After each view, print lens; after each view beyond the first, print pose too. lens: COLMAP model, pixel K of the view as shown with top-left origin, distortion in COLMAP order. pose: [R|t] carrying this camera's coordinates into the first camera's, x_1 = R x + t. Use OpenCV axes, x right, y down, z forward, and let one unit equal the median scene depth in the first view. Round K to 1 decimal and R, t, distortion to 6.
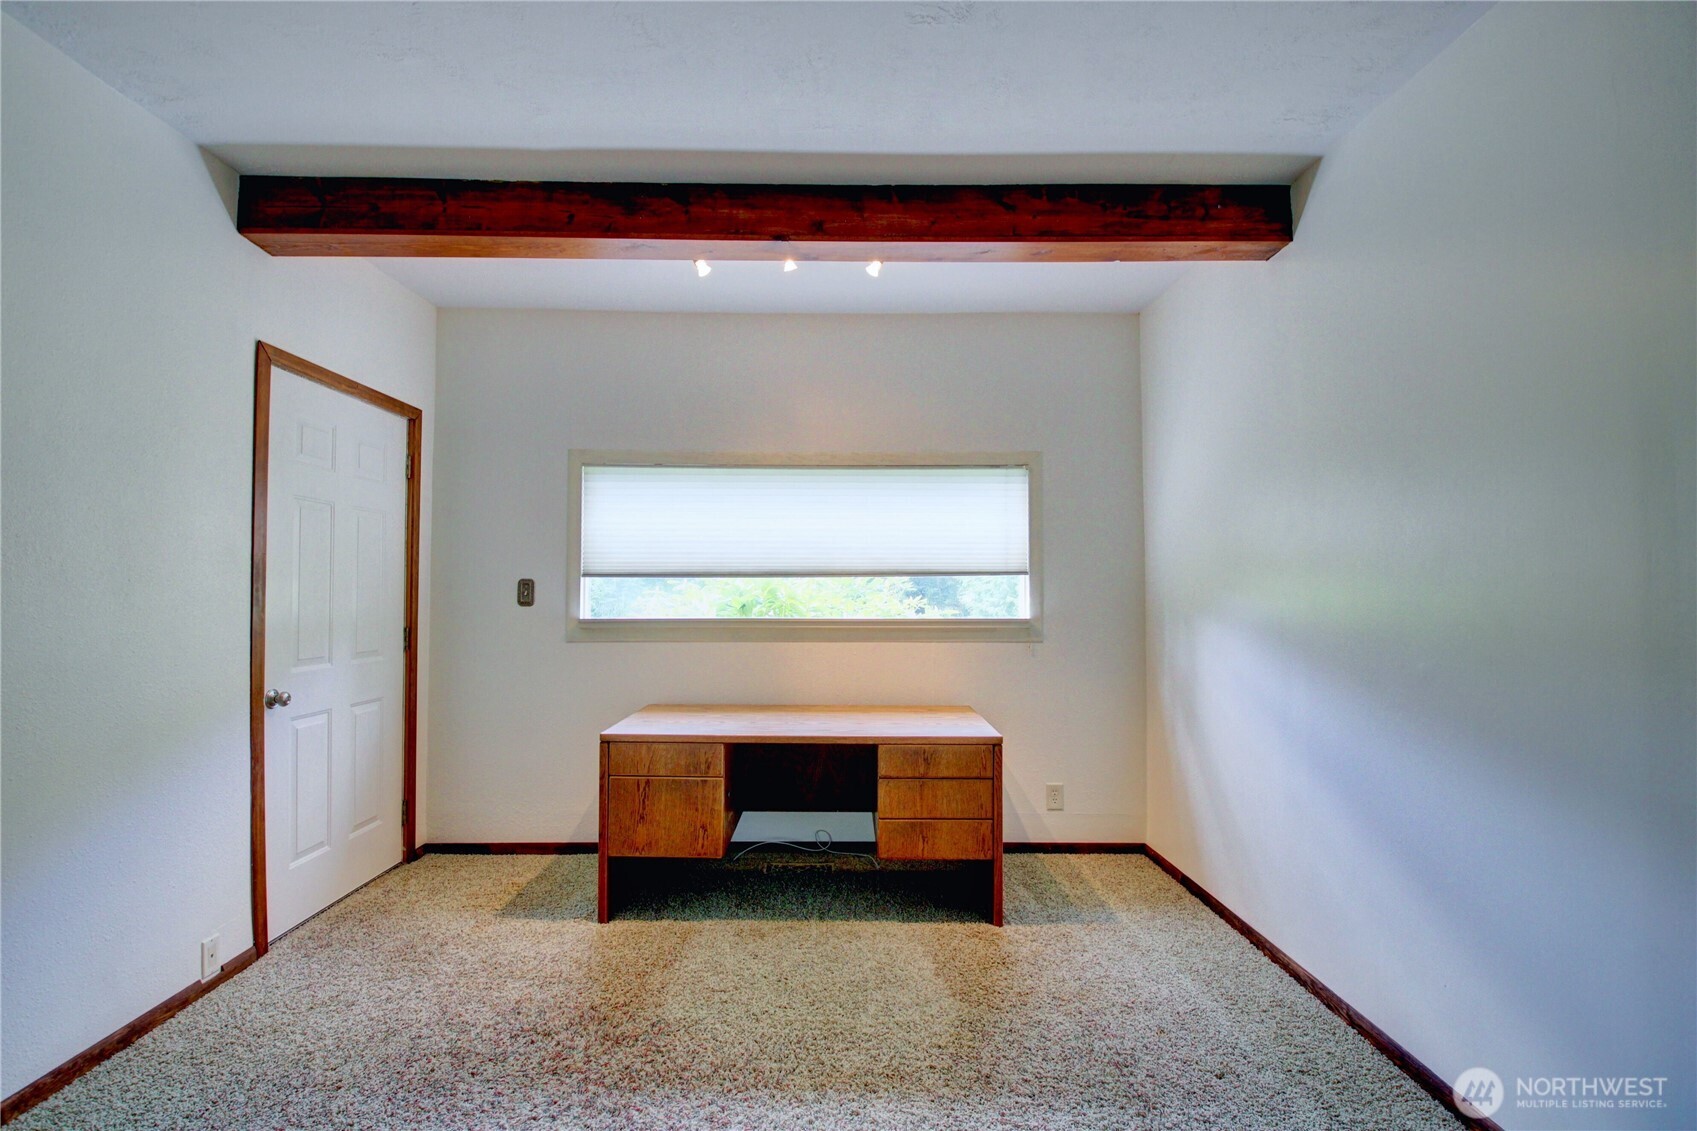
lens RADIAL K [[786.7, 0, 836.6], [0, 786.7, 575.2], [0, 0, 1]] dist [0.018260, -0.033715]
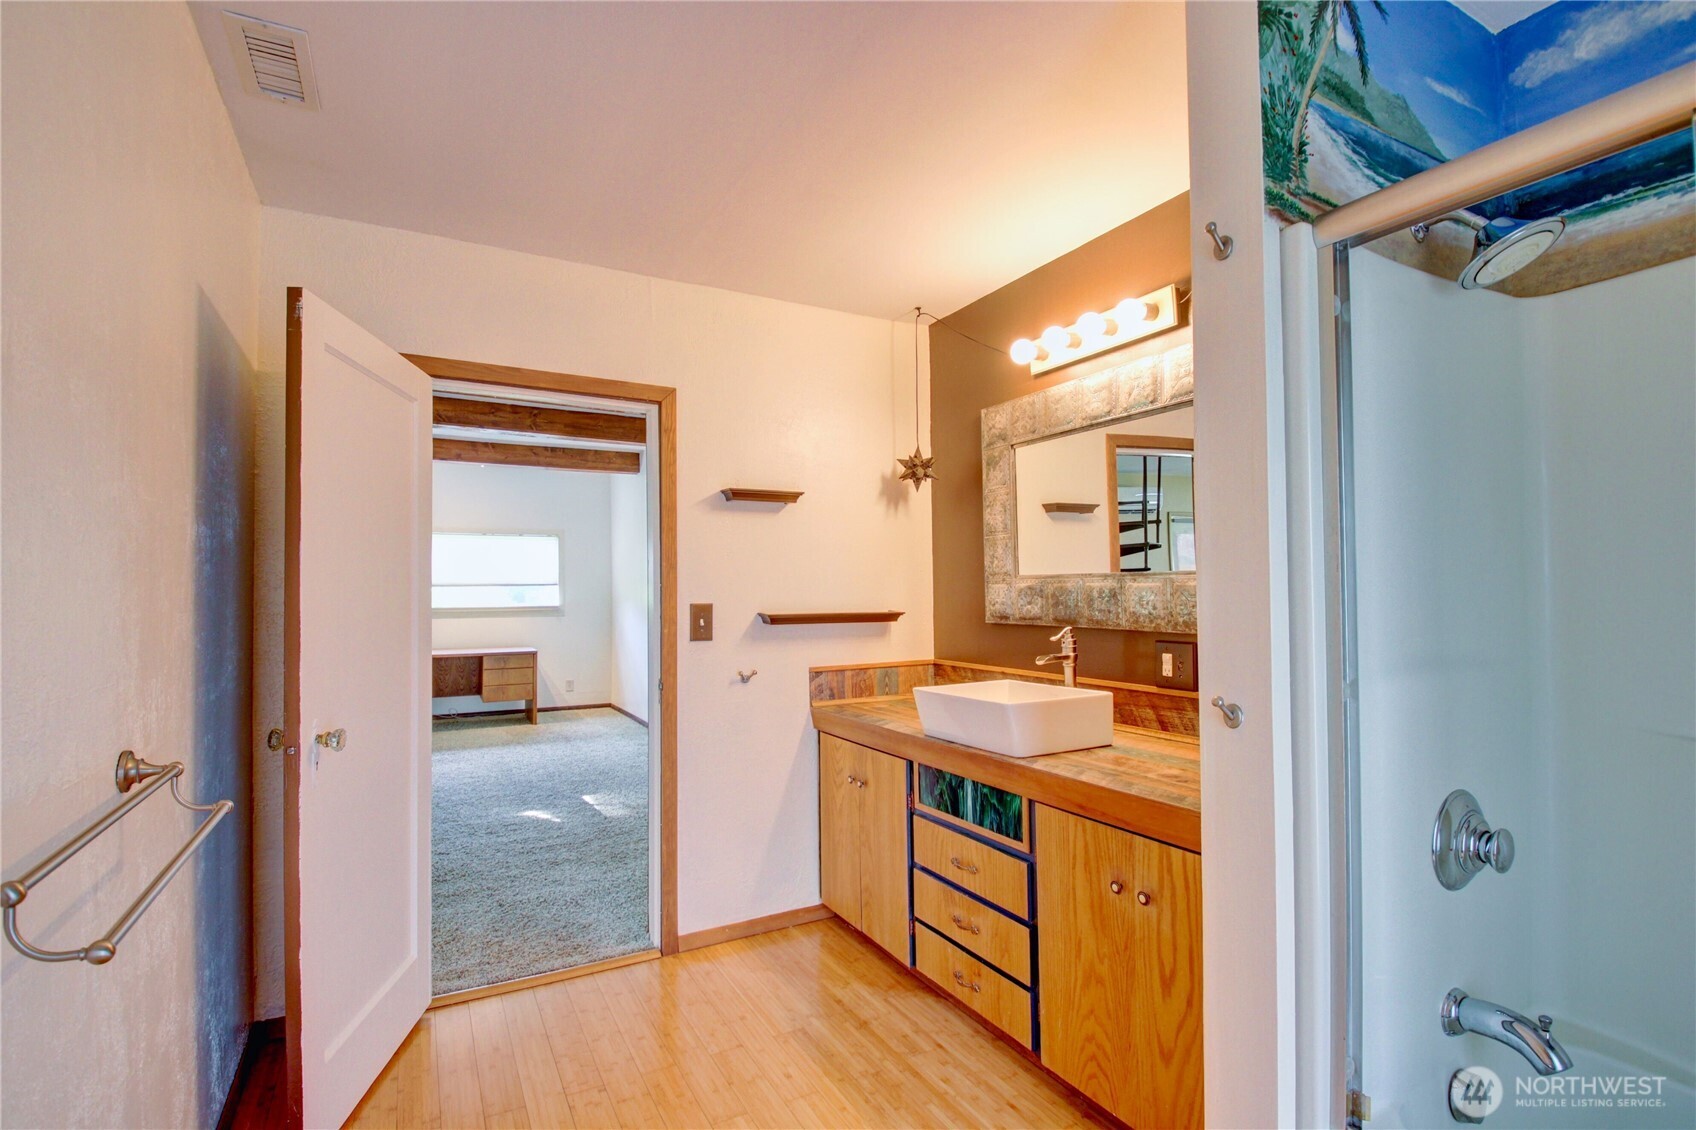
lens RADIAL K [[786.2, 0, 836.1], [0, 786.2, 574.7], [0, 0, 1]] dist [0.018260, -0.033715]
pose [[0.887237, 0.005046, 0.461286, -0.104450], [-0.002241, 0.999976, -0.006627, -0.024288], [-0.461308, 0.004846, 0.887227, -1.688457]]
